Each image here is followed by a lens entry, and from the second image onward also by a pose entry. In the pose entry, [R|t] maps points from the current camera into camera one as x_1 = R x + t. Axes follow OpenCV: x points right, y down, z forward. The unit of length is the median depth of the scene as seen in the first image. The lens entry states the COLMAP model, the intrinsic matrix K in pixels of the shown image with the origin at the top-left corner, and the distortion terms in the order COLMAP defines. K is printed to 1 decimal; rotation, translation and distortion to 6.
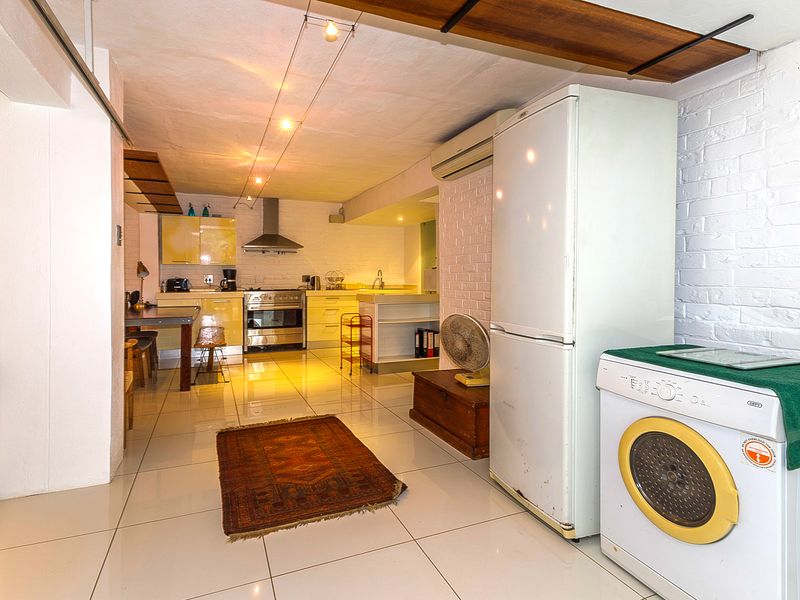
lens RADIAL K [[429.9, 0, 381.3], [0, 429.9, 277.9], [0, 0, 1]] dist [0.025654, 0.000444]
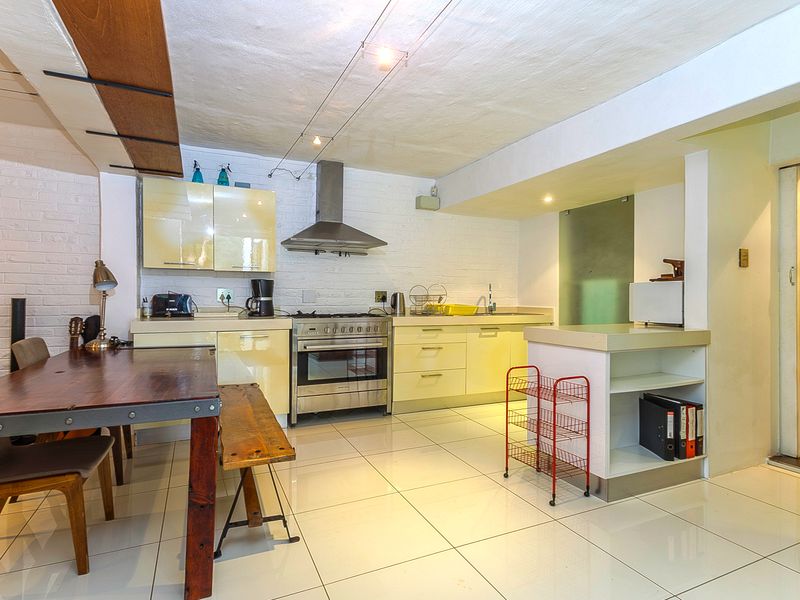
lens RADIAL K [[429.9, 0, 399.0], [0, 429.9, 299.9], [0, 0, 1]] dist [0.025654, 0.000444]
pose [[0.998327, 0.010120, 0.056928, -0.202267], [-0.010576, 0.999914, 0.007718, 0.001303], [-0.056845, -0.008307, 0.998348, 0.409205]]
